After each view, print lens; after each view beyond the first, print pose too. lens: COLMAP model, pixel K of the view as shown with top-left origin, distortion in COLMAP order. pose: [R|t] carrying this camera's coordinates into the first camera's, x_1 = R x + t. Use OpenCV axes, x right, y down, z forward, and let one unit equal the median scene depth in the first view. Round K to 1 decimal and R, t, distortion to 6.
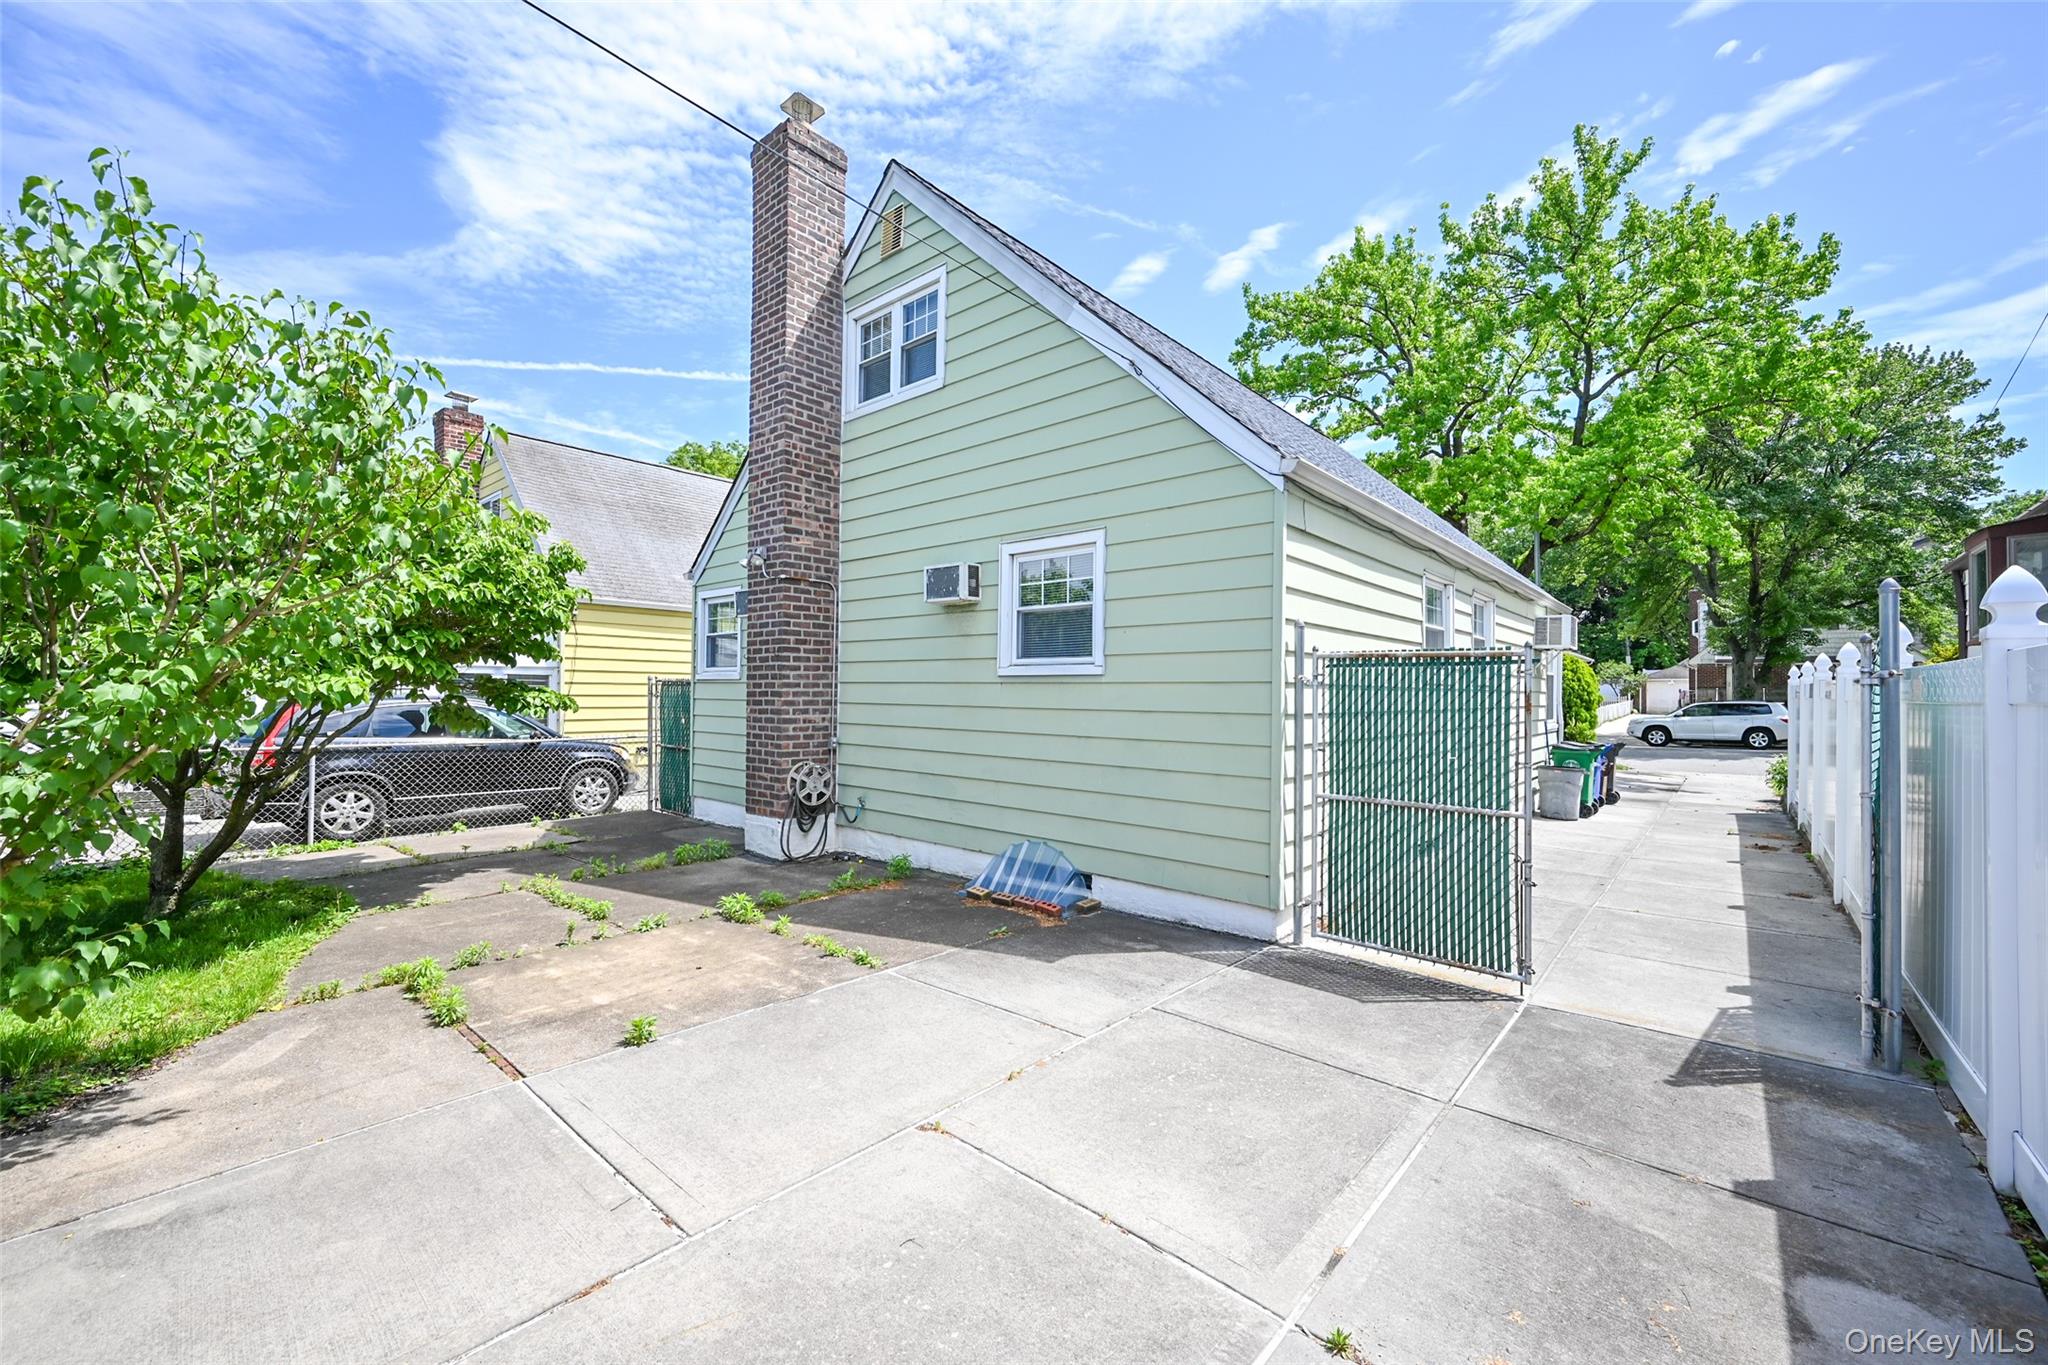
lens RADIAL K [[806.2, 0, 1024.0], [0, 806.2, 682.5], [0, 0, 1]] dist [-0.000773, 0.000142]
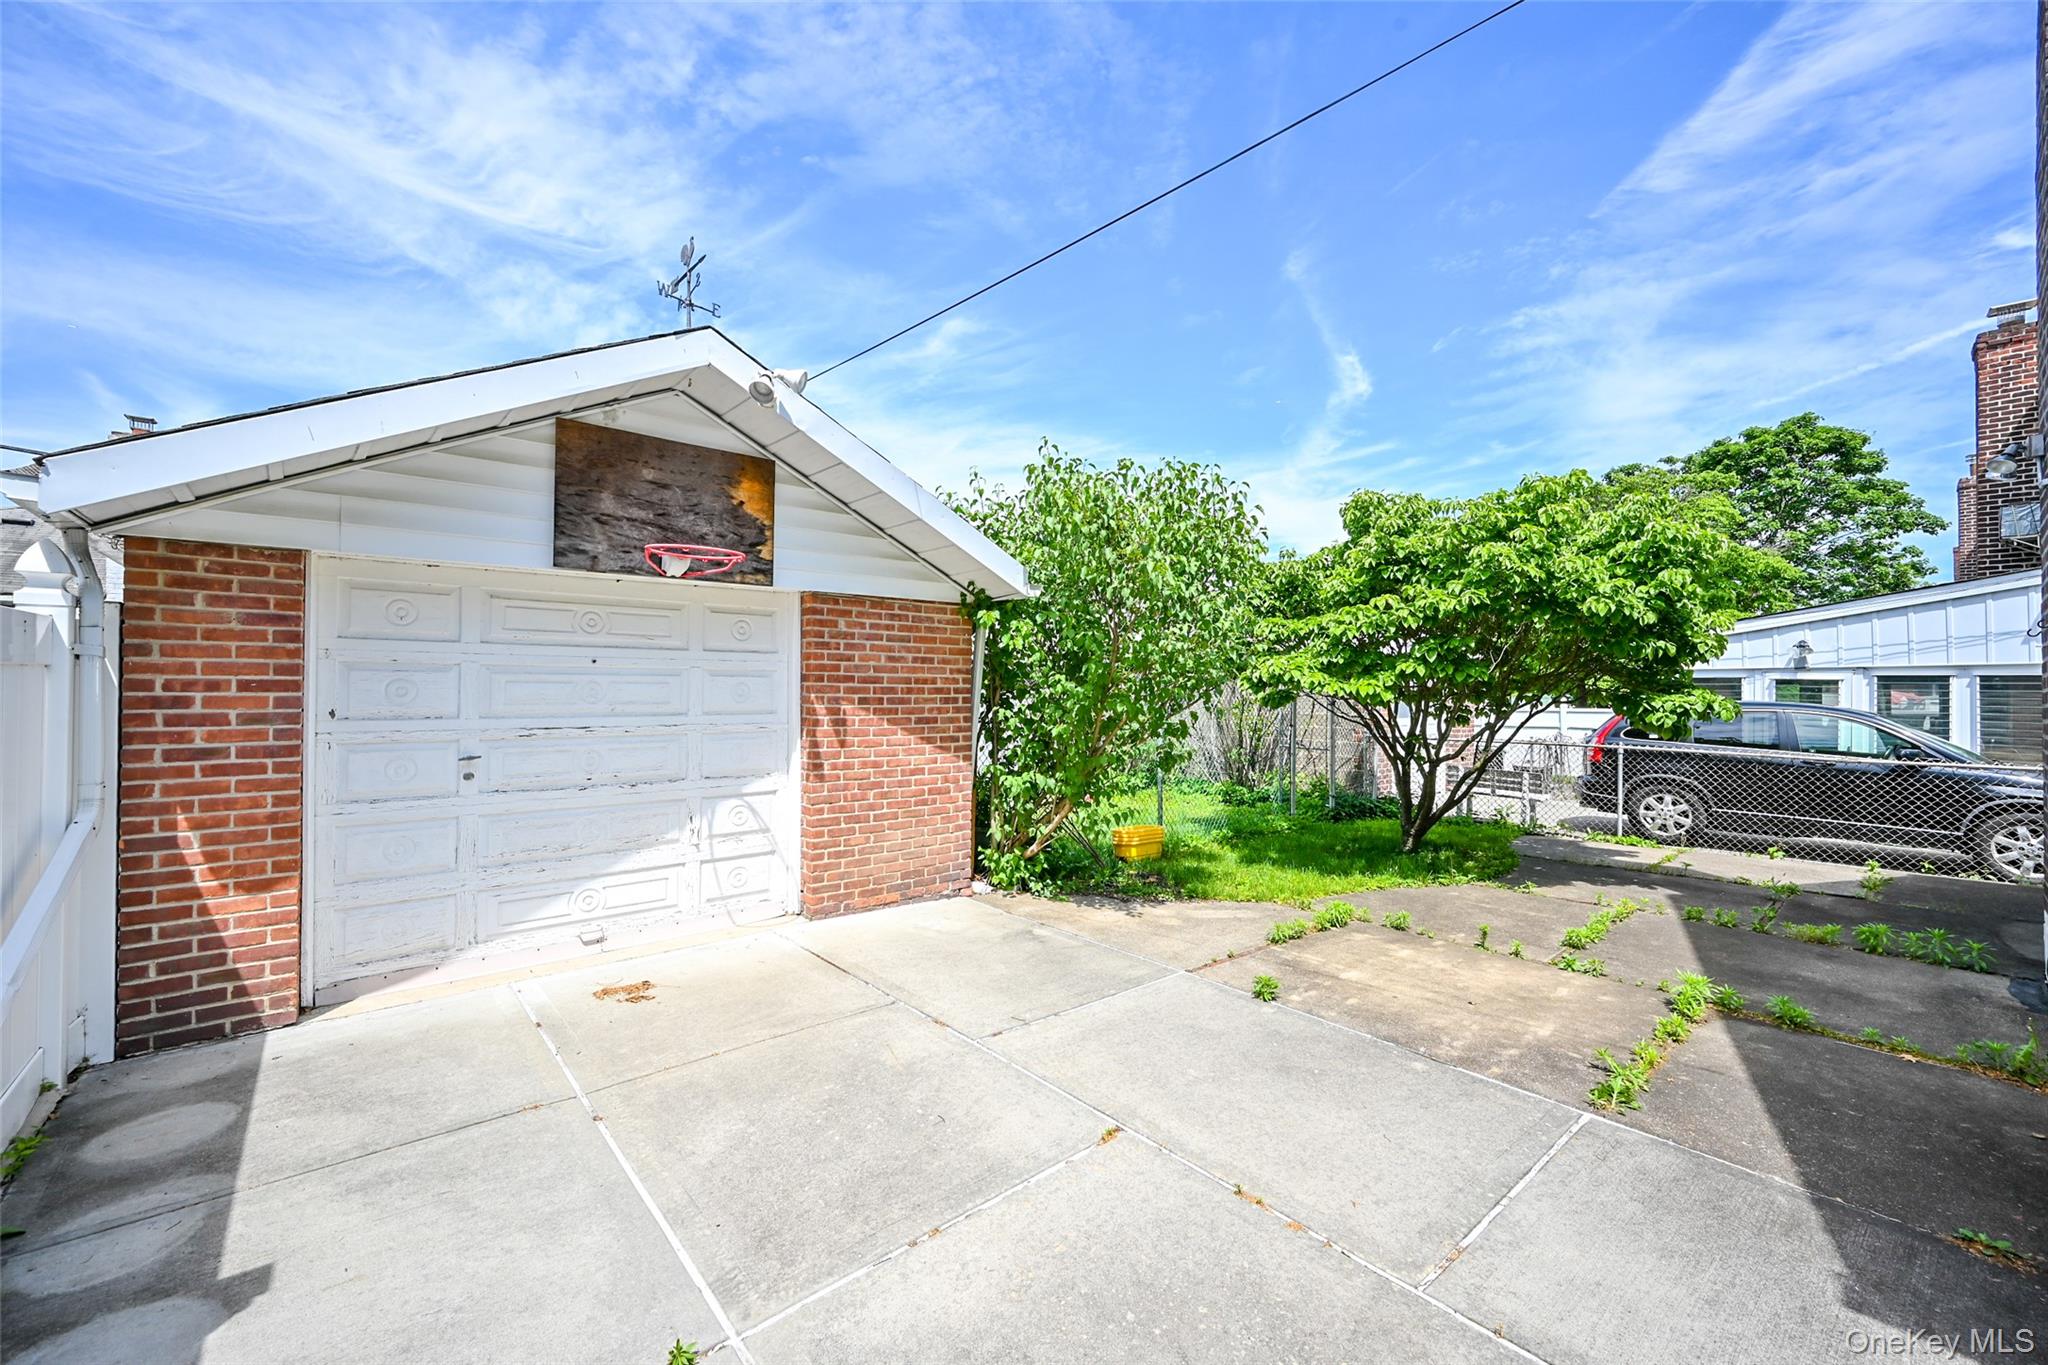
lens RADIAL K [[806.2, 0, 1024.0], [0, 806.2, 682.5], [0, 0, 1]] dist [-0.000773, 0.000142]
pose [[-0.125771, -0.017563, -0.991904, 0.545000], [0.002016, 0.999837, -0.017959, 0.021505], [0.992057, -0.004258, -0.125715, 0.645075]]
